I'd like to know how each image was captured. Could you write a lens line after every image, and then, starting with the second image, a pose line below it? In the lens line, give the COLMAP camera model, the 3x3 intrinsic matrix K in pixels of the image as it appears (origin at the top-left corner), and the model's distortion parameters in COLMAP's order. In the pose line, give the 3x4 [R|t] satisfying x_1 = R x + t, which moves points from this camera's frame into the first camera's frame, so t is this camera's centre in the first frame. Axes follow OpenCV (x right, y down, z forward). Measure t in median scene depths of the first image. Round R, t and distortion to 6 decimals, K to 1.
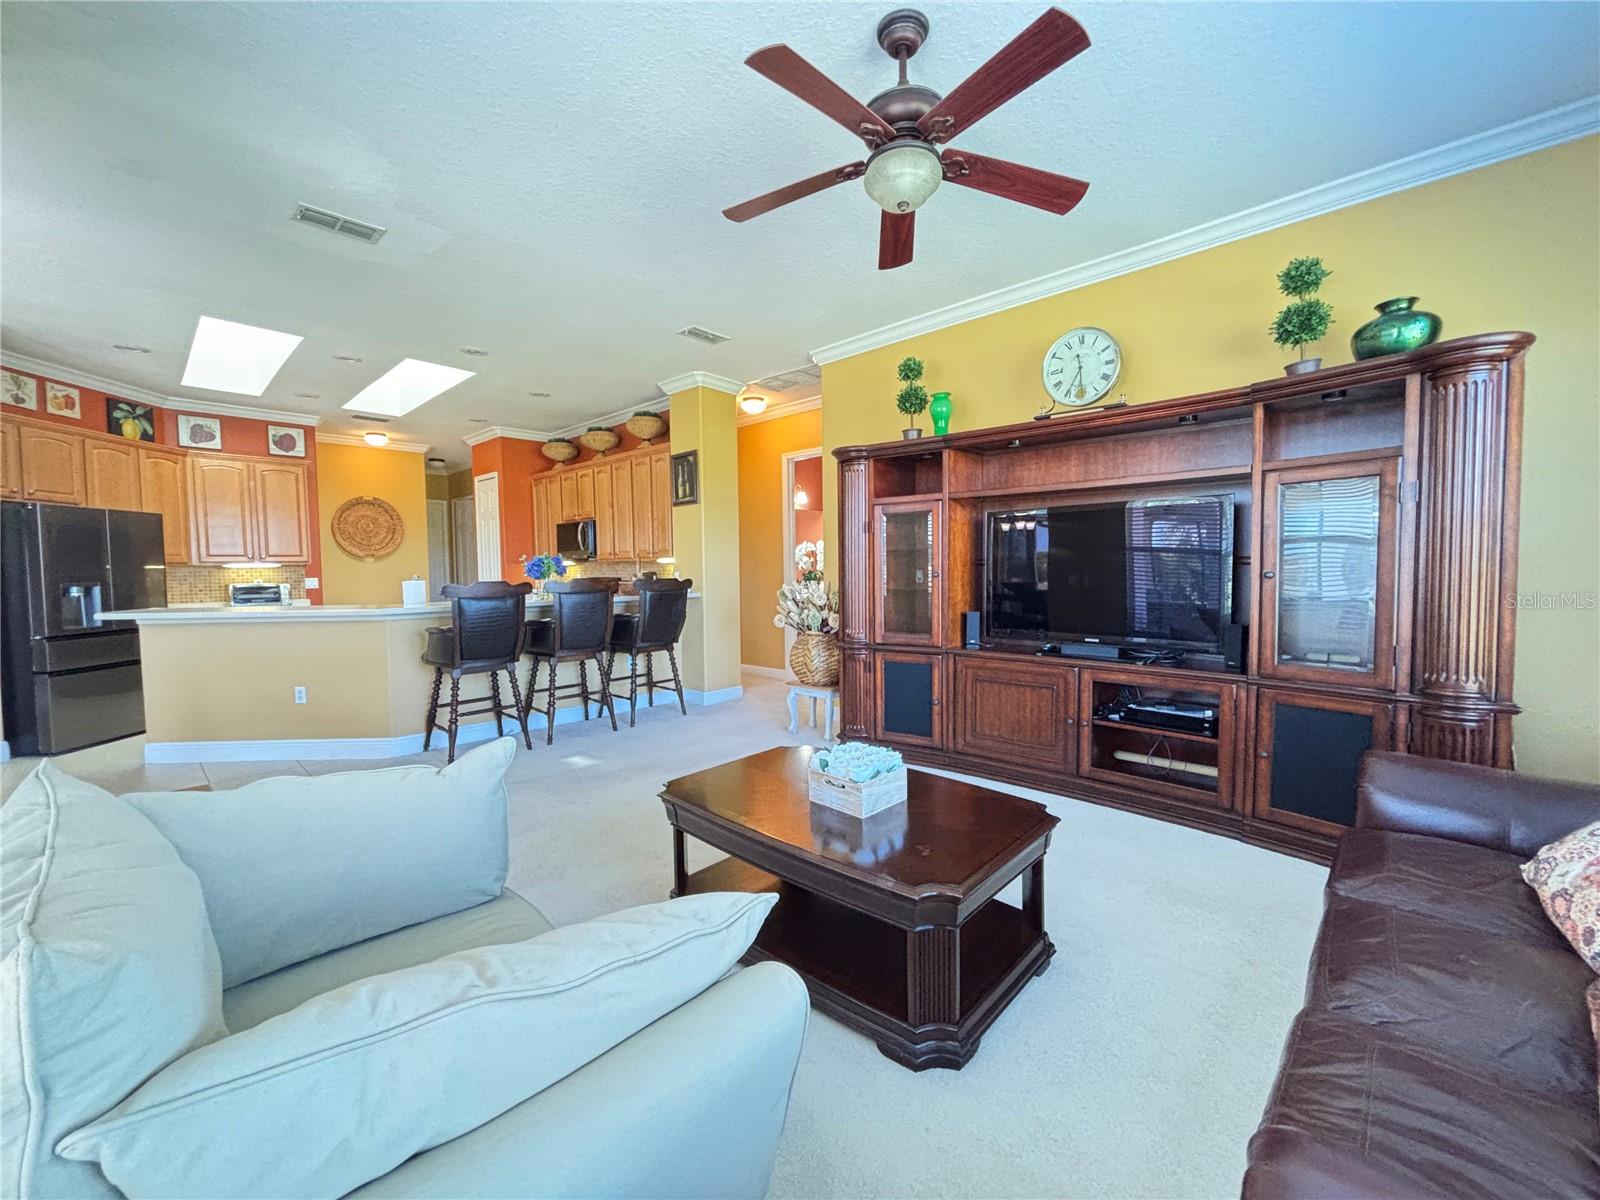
lens RADIAL K [[645.8, 0, 791.4], [0, 645.8, 597.1], [0, 0, 1]] dist [0.000633, 0.000192]
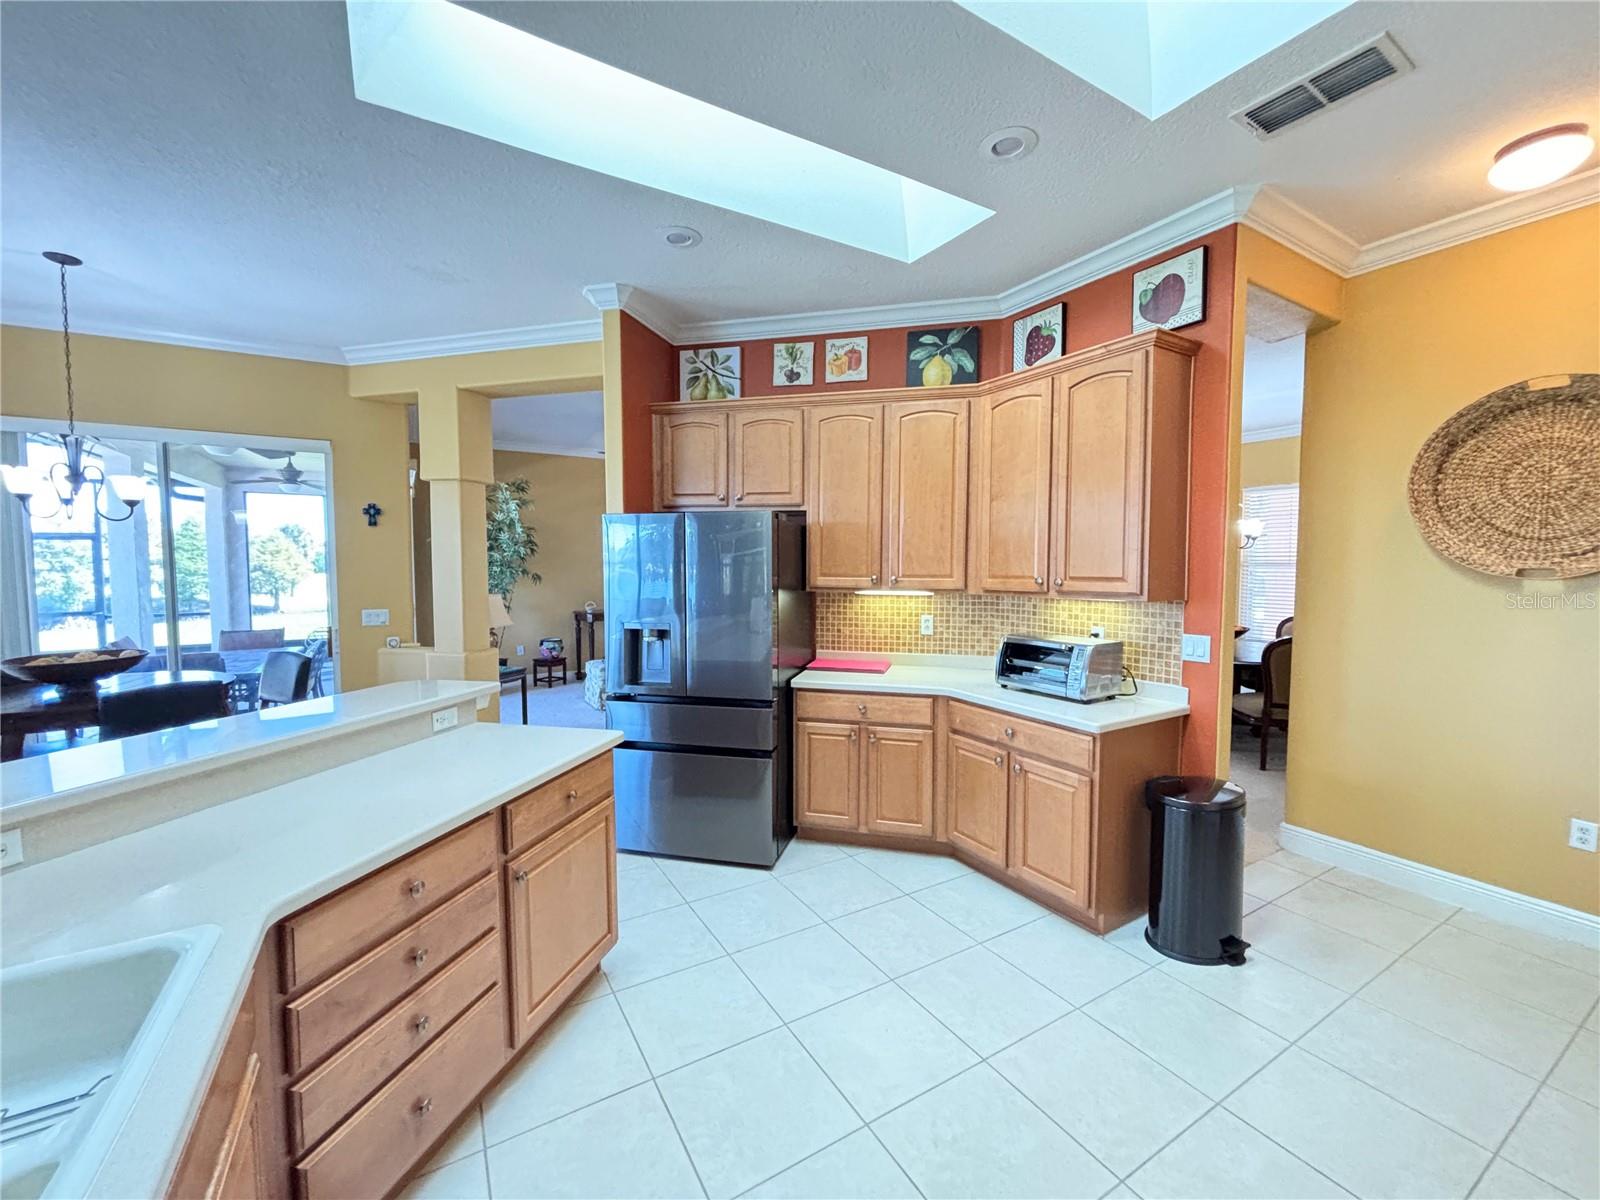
lens RADIAL K [[645.3, 0, 800.0], [0, 645.3, 600.0], [0, 0, 1]] dist [-0.007928, -0.000126]
pose [[-0.271902, 0.066849, -0.960000, -0.344138], [-0.043112, 0.995737, 0.081548, -0.079505], [0.961359, 0.063561, -0.267861, 0.971355]]
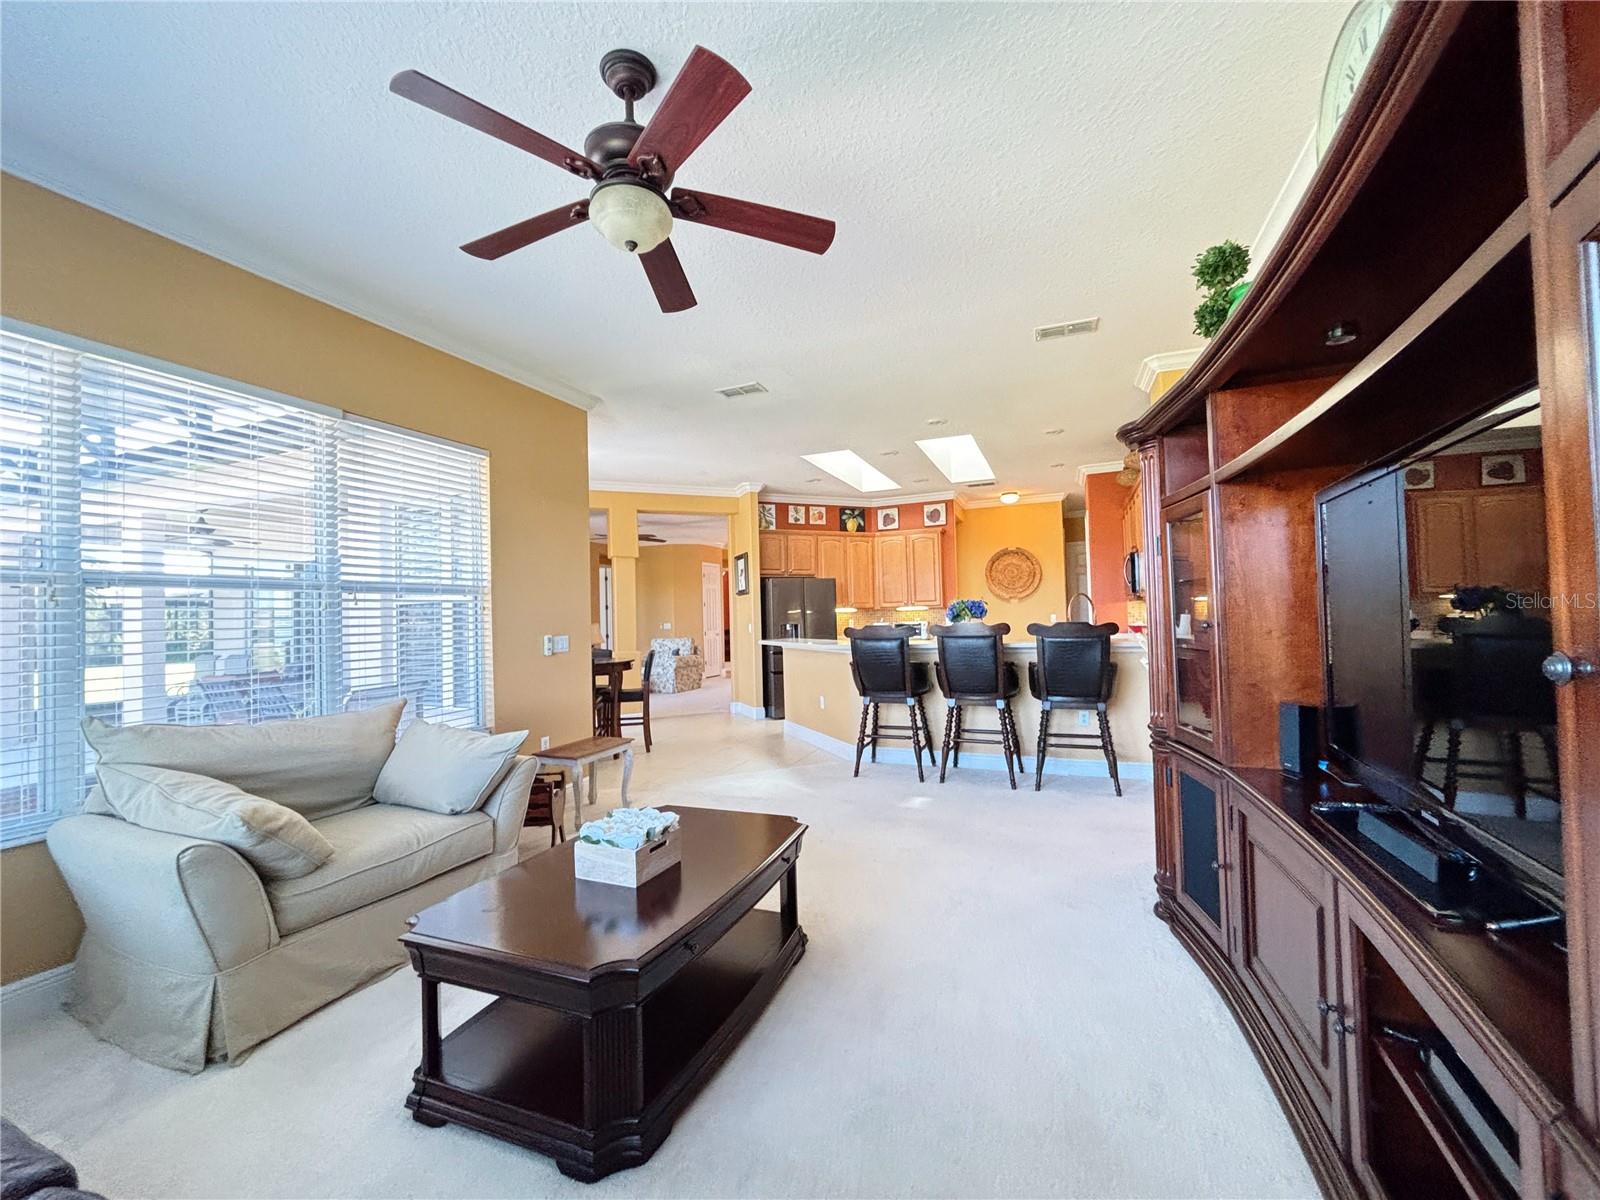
lens RADIAL K [[629.0, 0, 800.0], [0, 629.0, 600.0], [0, 0, 1]] dist [0.000495, 0.000069]
pose [[0.358599, -0.021736, -0.933238, 0.354195], [-0.023343, 0.999207, -0.032242, -0.018578], [0.933200, 0.033346, 0.357808, 0.303279]]
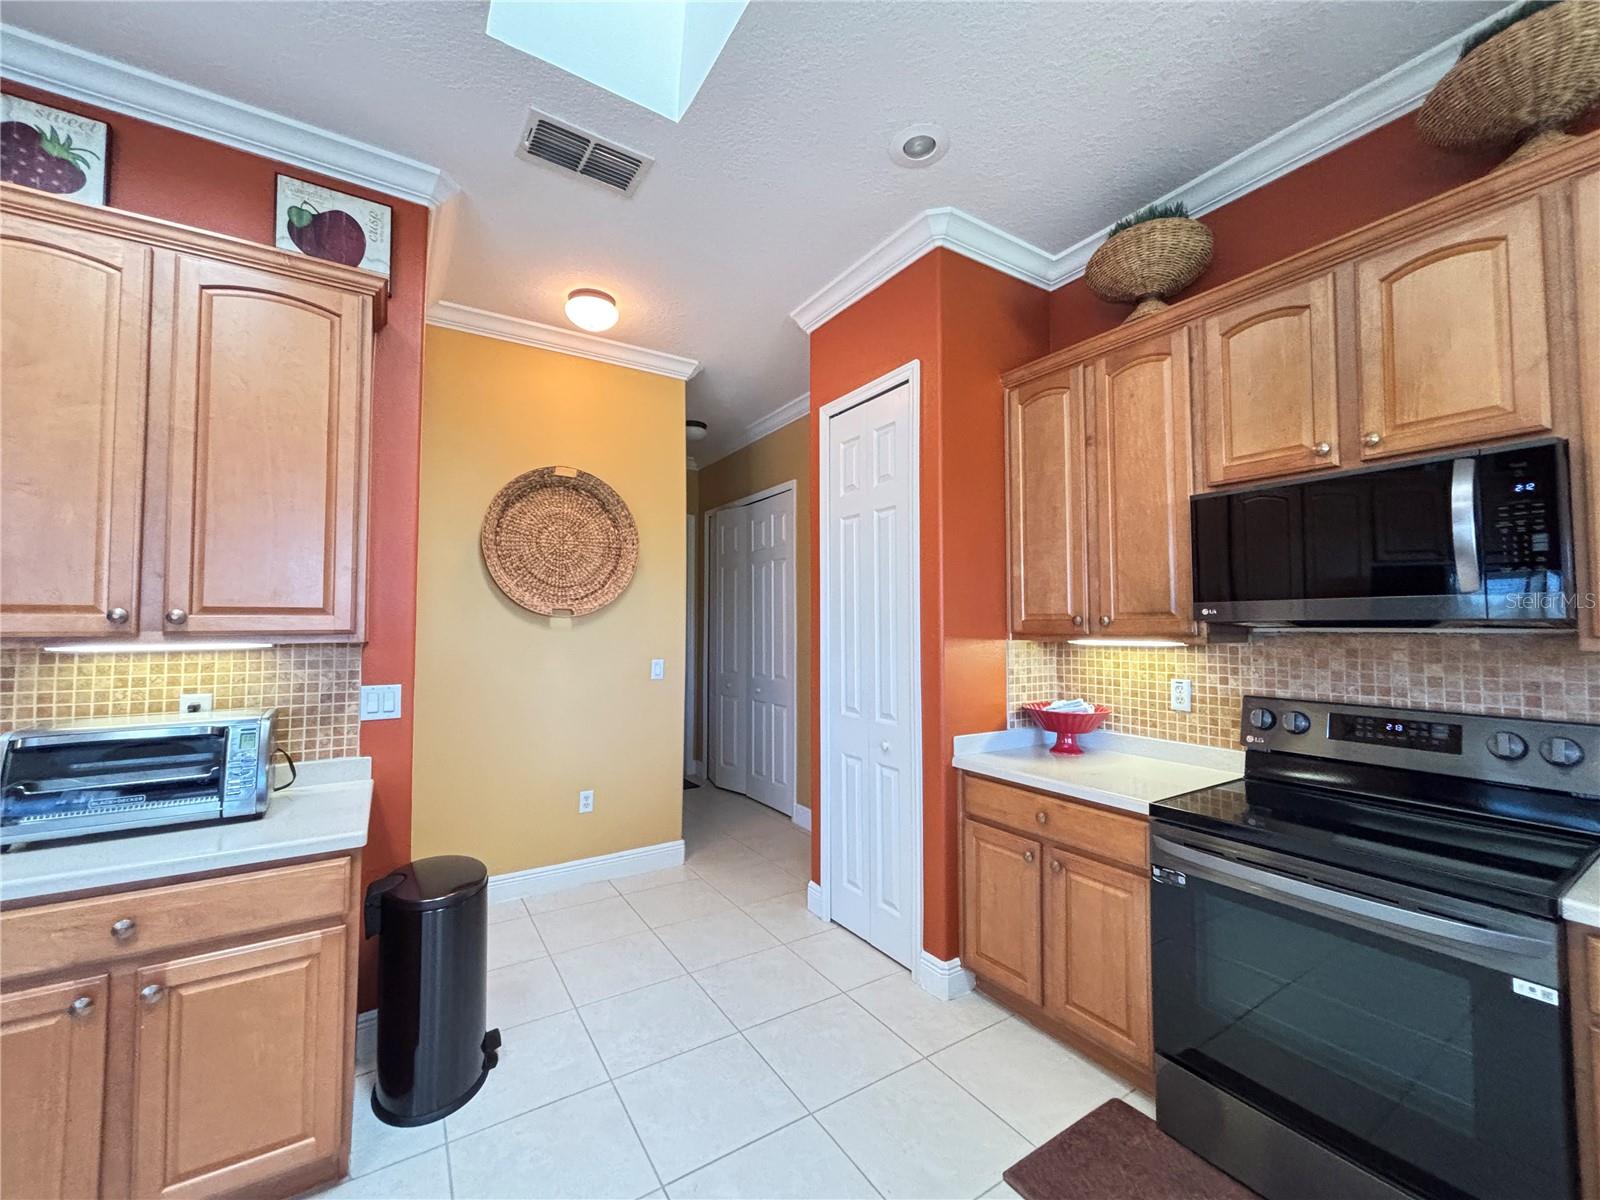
lens RADIAL K [[645.8, 0, 791.4], [0, 645.8, 597.1], [0, 0, 1]] dist [0.000633, 0.000192]
pose [[0.969633, 0.002077, -0.244558, -0.537948], [-0.024218, 0.995864, -0.087565, -0.053858], [0.243364, 0.090829, 0.965673, 0.835463]]
